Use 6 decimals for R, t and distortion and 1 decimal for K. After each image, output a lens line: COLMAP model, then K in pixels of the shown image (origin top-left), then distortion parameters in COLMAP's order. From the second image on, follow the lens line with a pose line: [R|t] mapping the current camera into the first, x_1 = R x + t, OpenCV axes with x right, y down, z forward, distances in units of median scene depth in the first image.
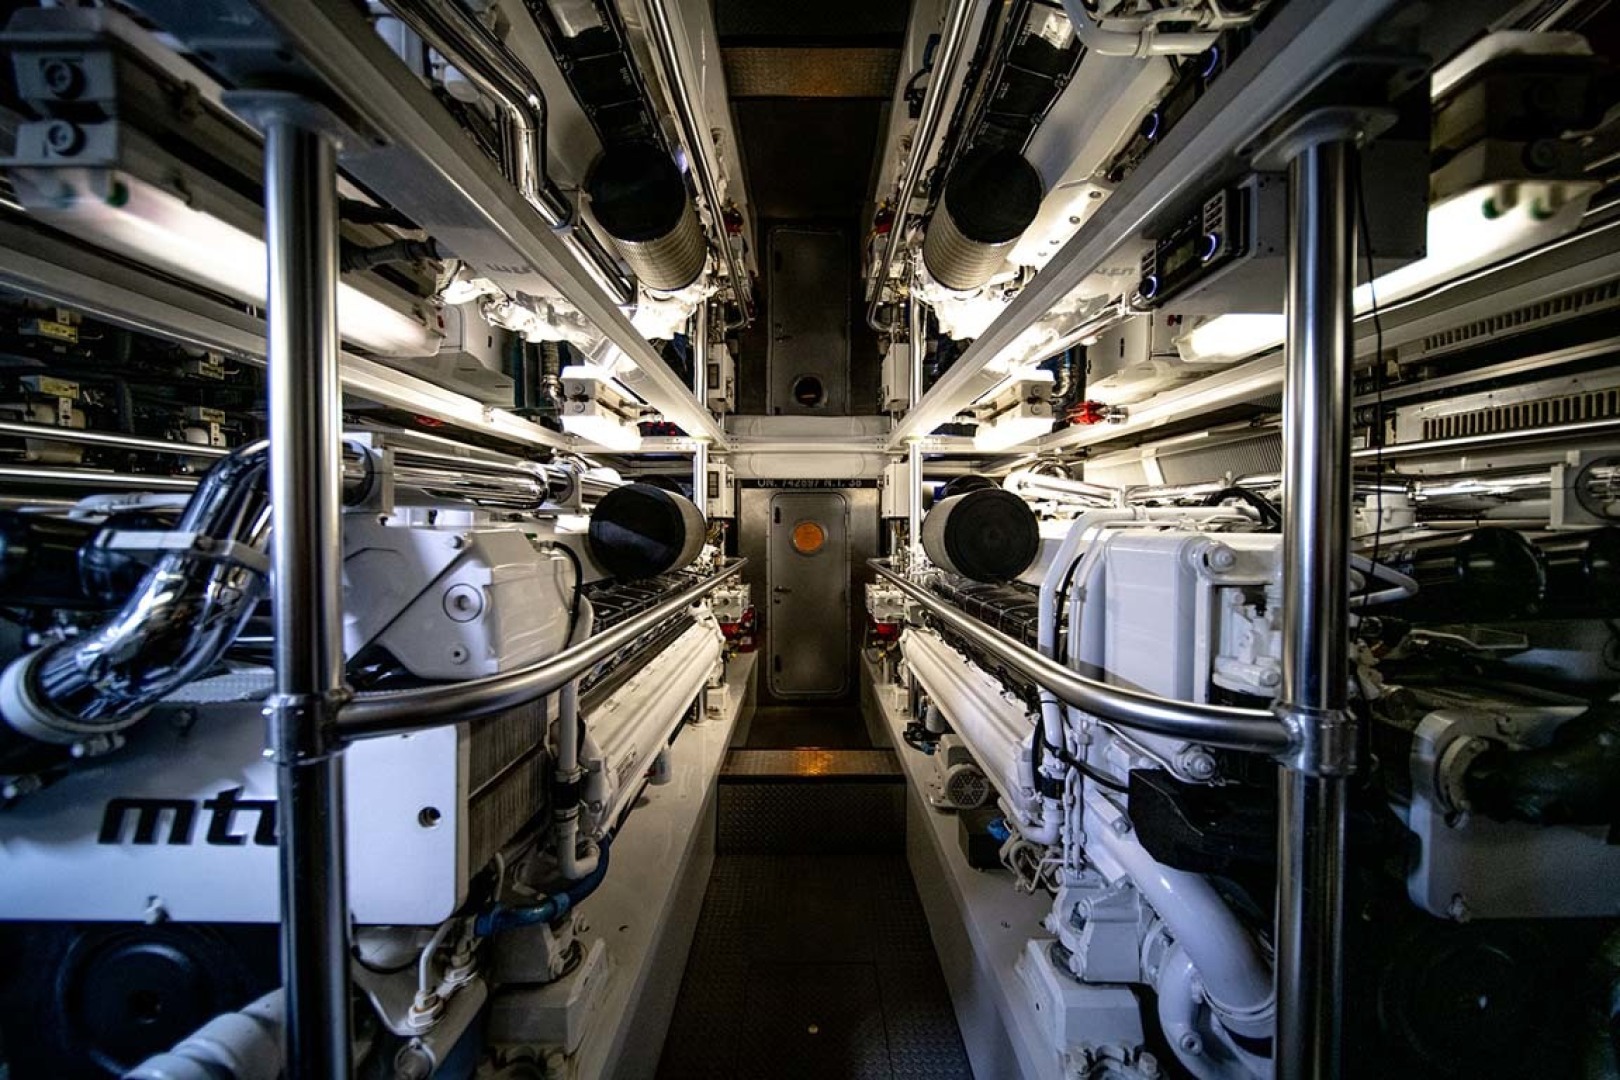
lens RADIAL K [[562.9, 0, 807.4], [0, 562.9, 538.7], [0, 0, 1]] dist [0.000453, -0.001754]
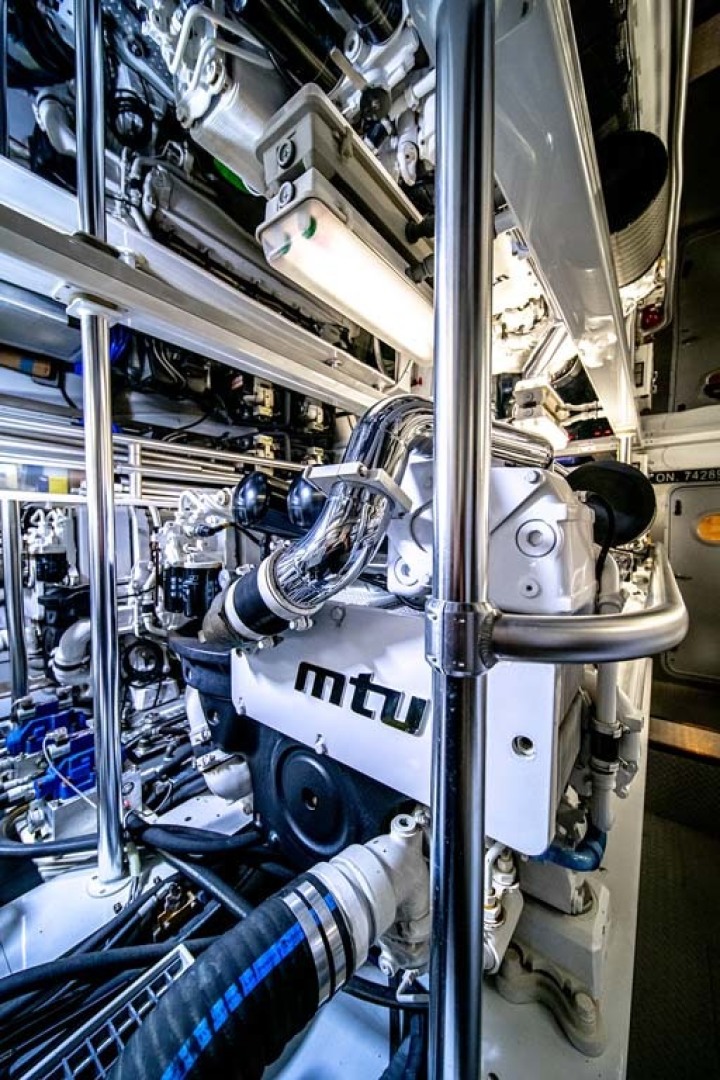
lens RADIAL K [[381.3, 0, 360.1], [0, 381.3, 546.8], [0, 0, 1]] dist [-0.001521, -0.000219]
pose [[0.787106, 0.028413, -0.616163, -0.504735], [-0.013756, 0.999499, 0.028517, 0.131120], [0.616664, -0.013970, 0.787103, 0.306419]]
